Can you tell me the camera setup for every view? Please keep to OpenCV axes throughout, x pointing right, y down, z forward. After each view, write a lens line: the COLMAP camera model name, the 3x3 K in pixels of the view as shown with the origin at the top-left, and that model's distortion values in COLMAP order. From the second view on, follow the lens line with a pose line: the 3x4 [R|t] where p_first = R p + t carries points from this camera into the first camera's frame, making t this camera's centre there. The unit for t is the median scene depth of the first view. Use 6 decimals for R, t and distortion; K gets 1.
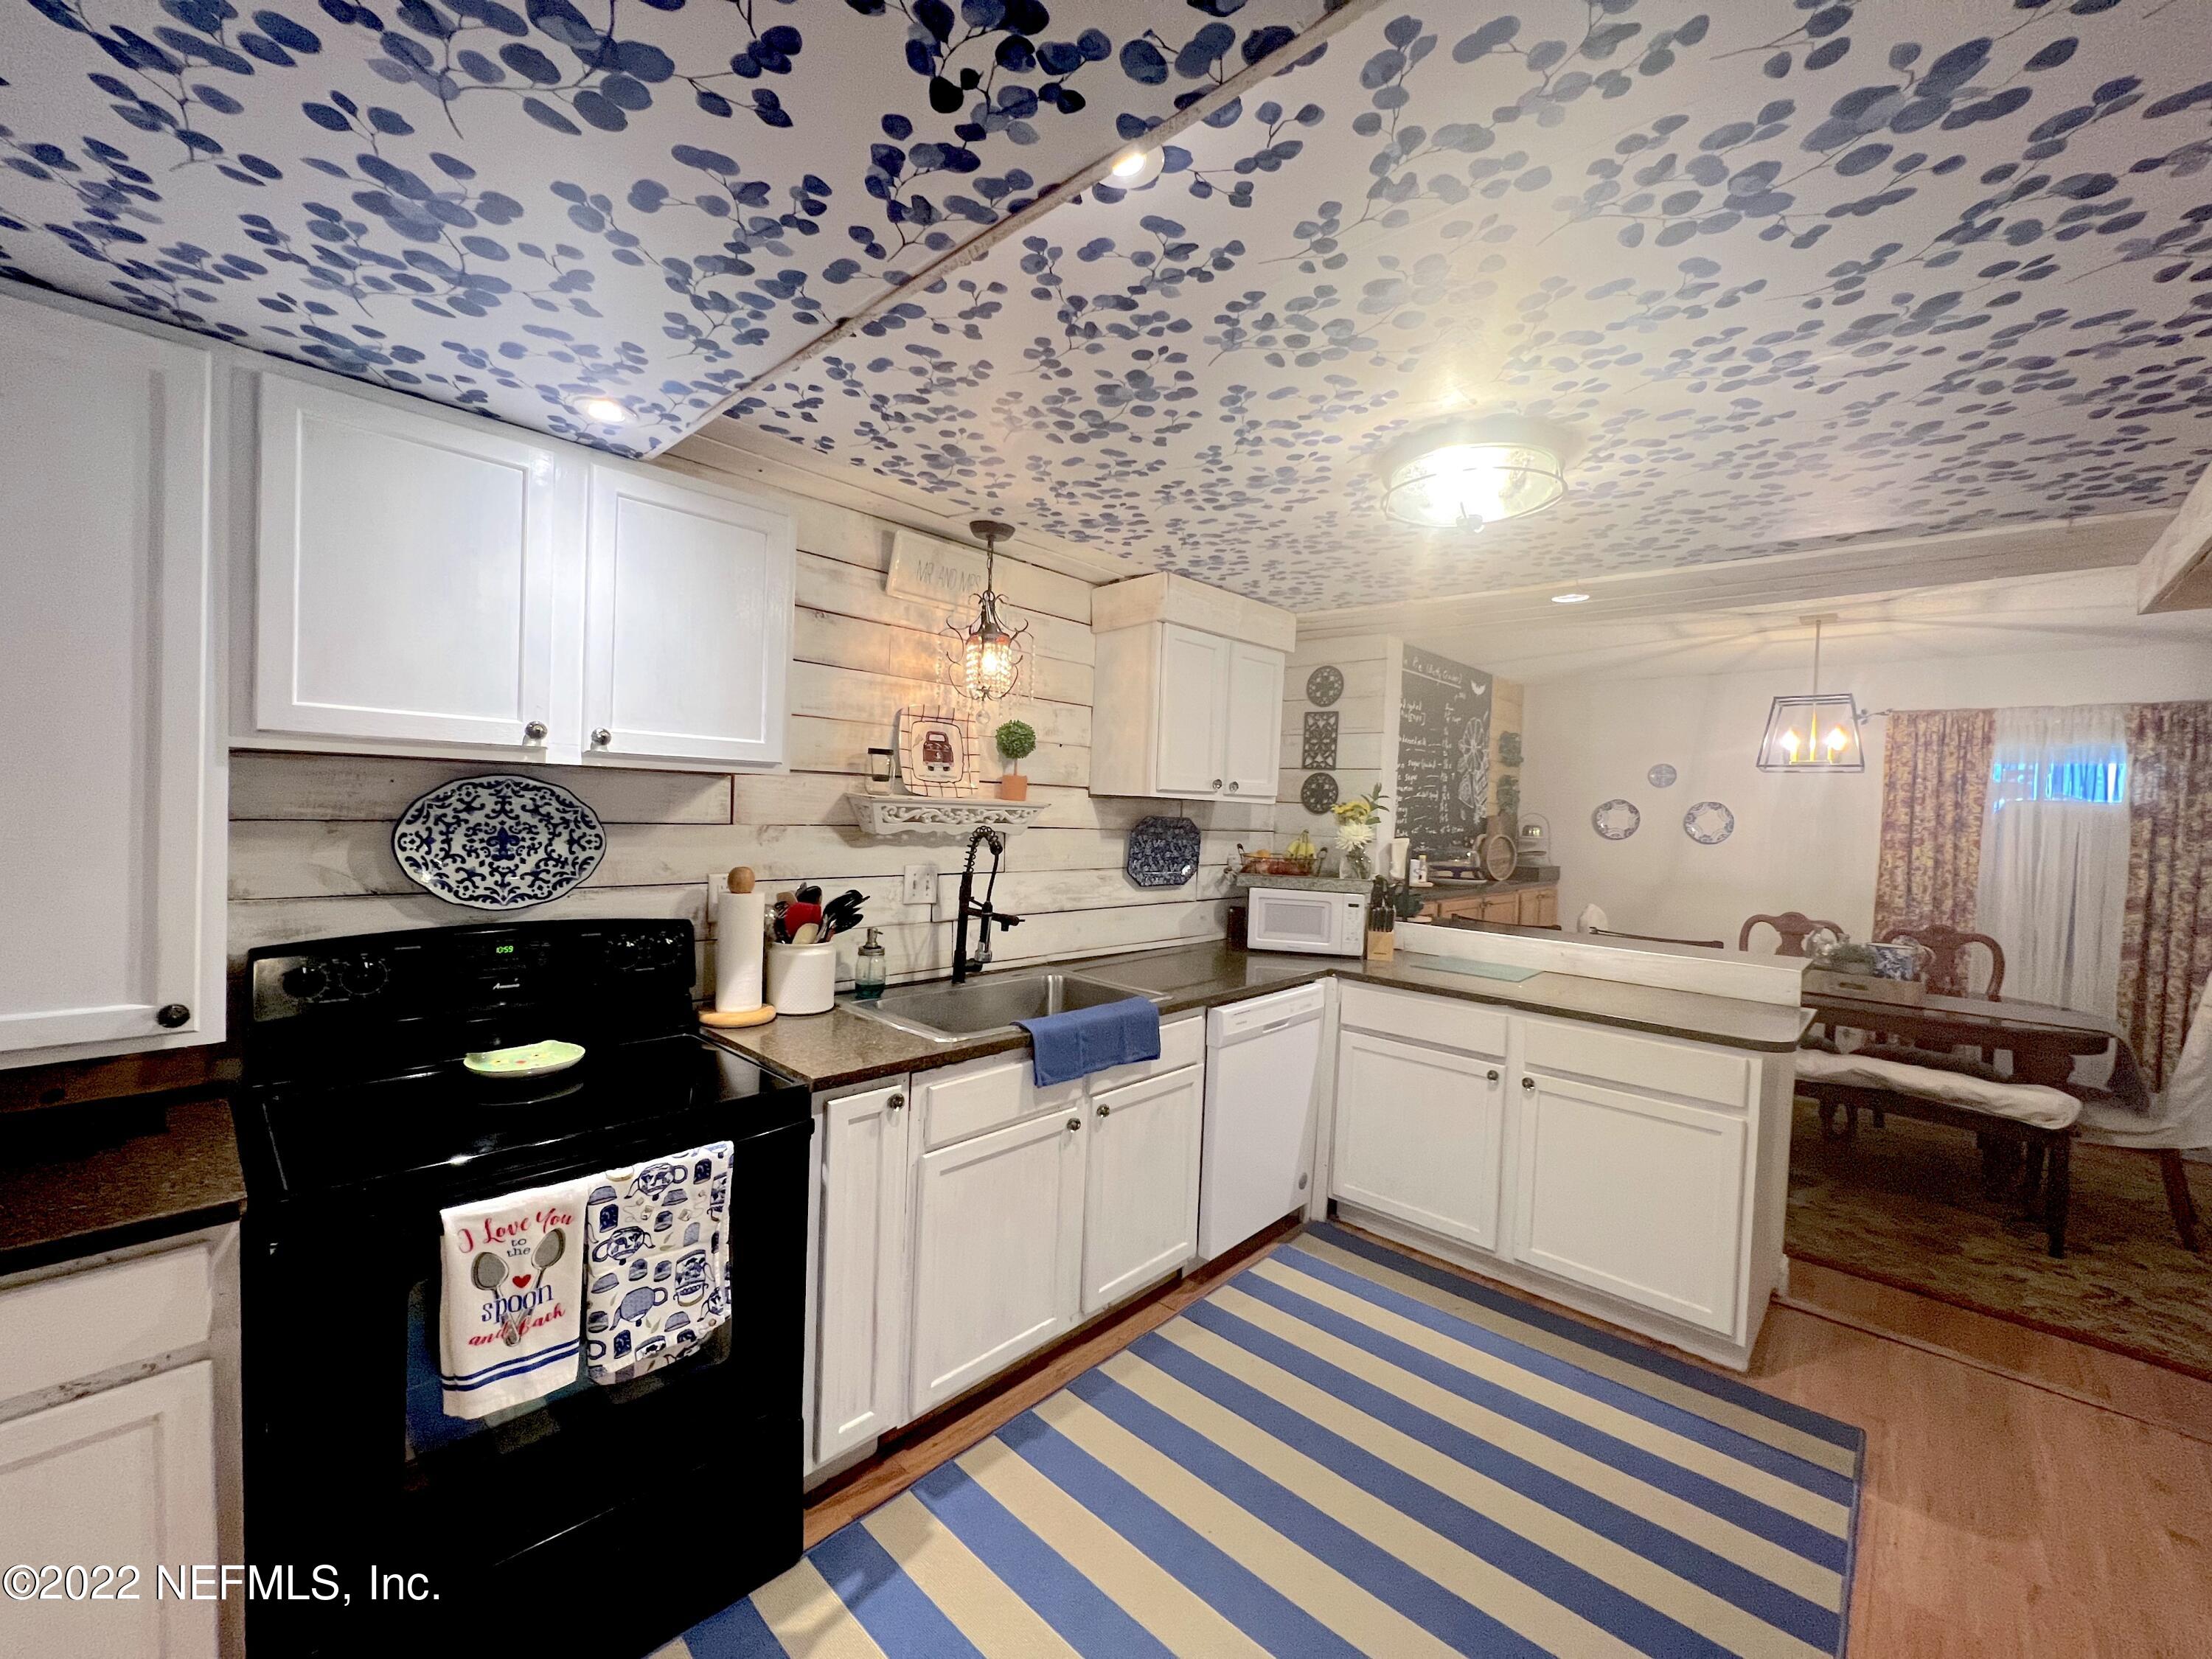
lens RADIAL K [[889.4, 0, 1104.7], [0, 889.4, 822.8], [0, 0, 1]] dist [-0.002722, -0.000130]
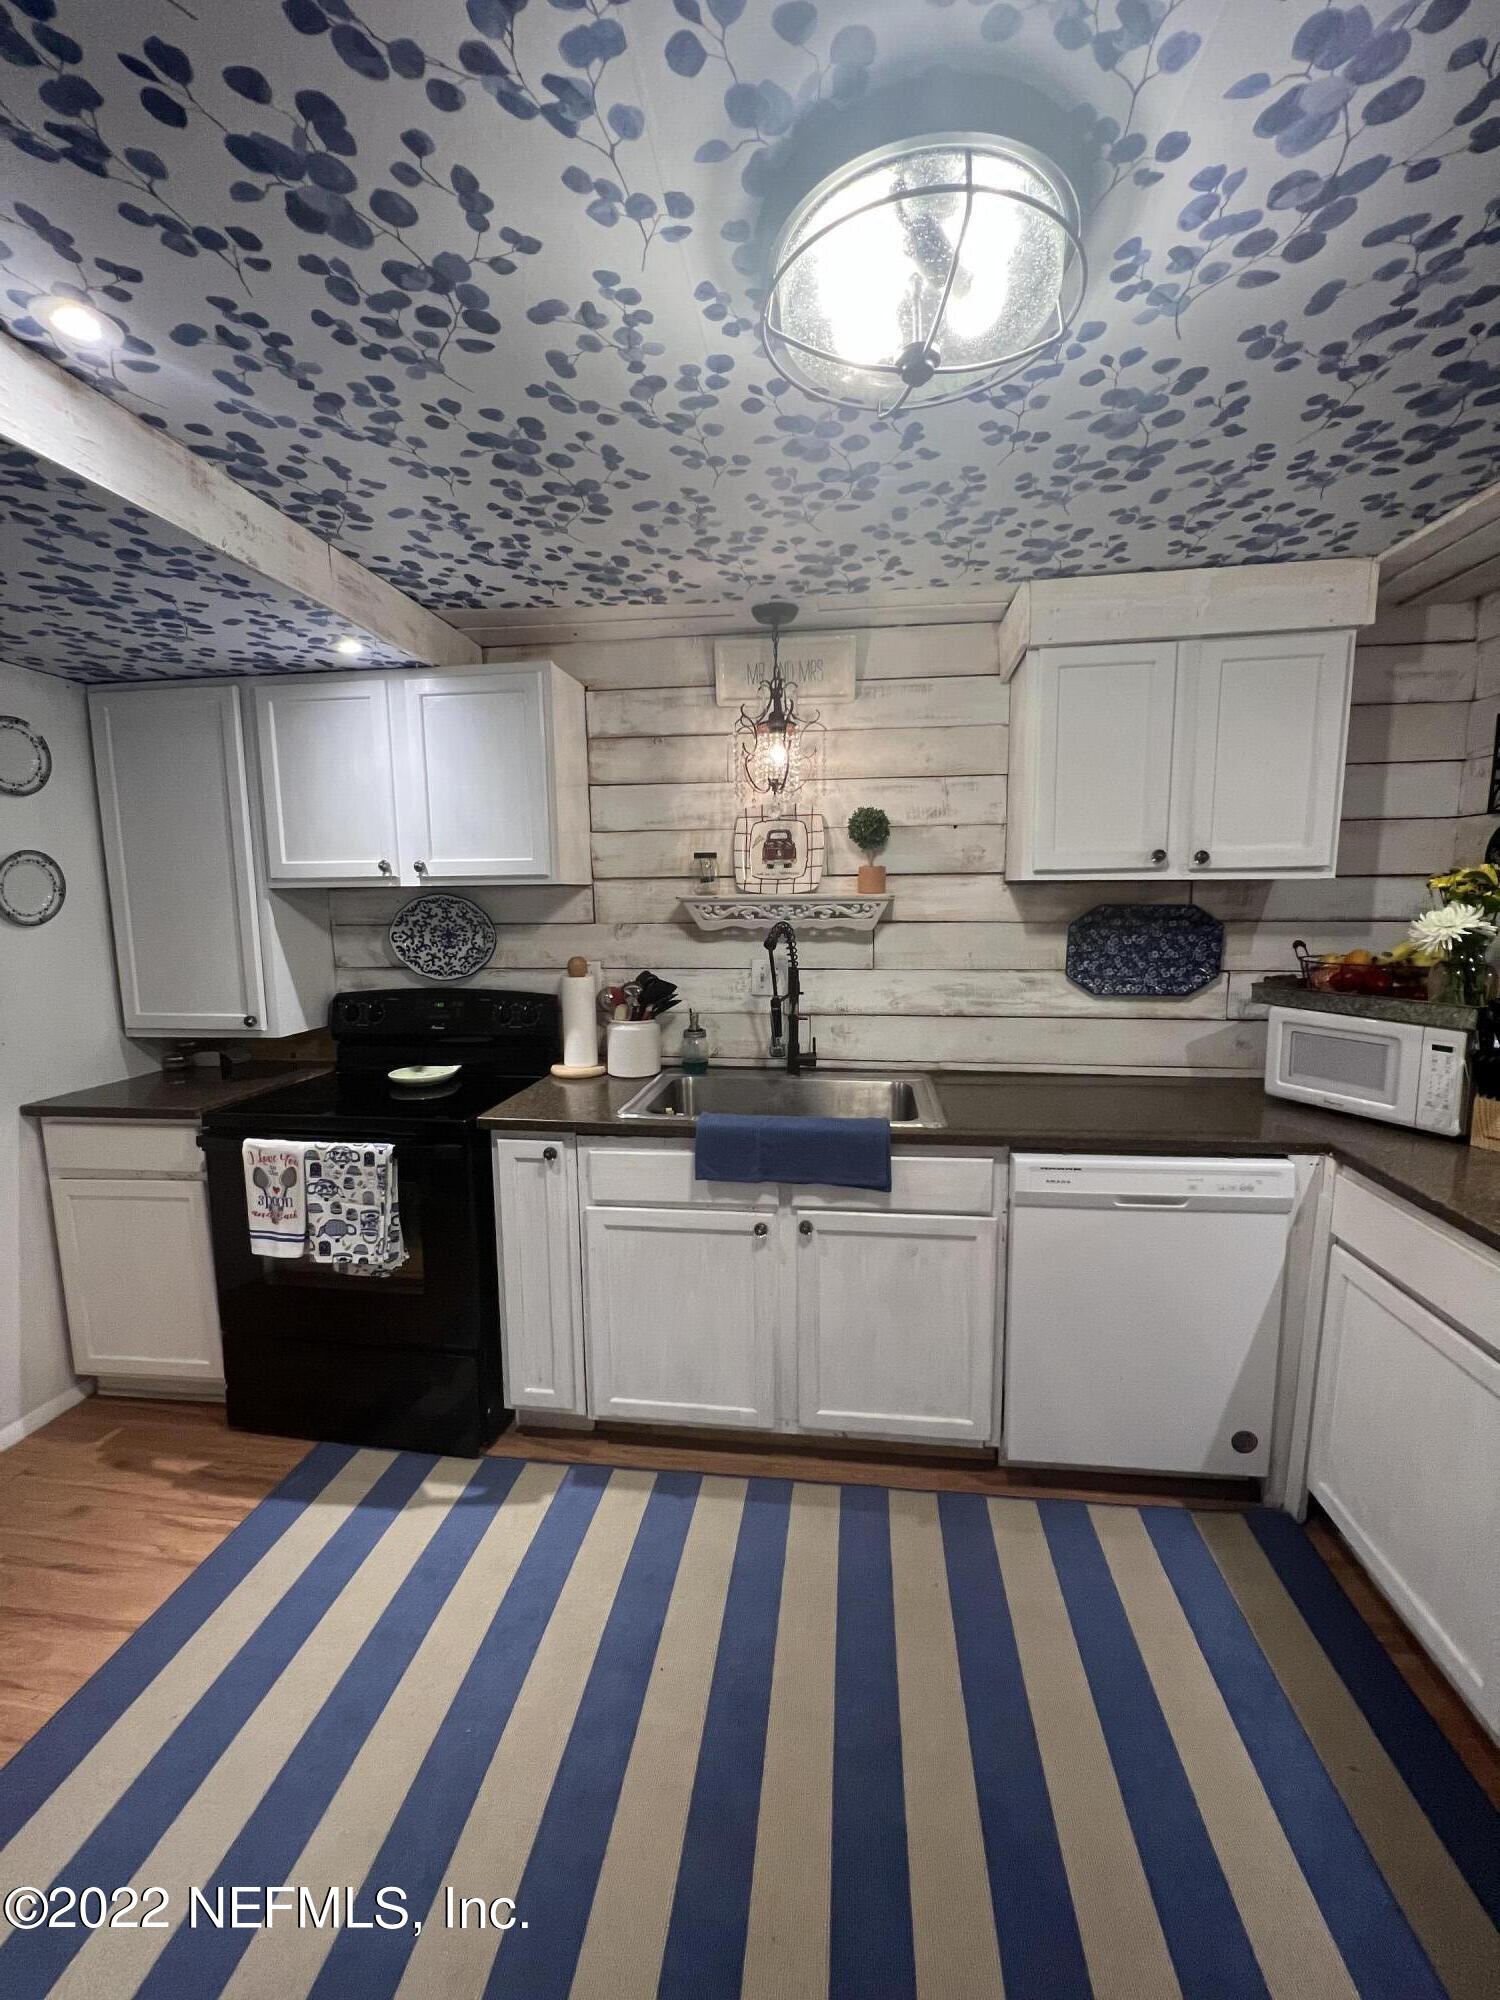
lens RADIAL K [[804.2, 0, 752.2], [0, 804.2, 996.5], [0, 0, 1]] dist [-0.002722, -0.000130]
pose [[0.582243, 0.061286, -0.810702, 0.628988], [0.016645, 0.996047, 0.087251, 0.008791], [0.812845, -0.064295, 0.578921, 0.479879]]
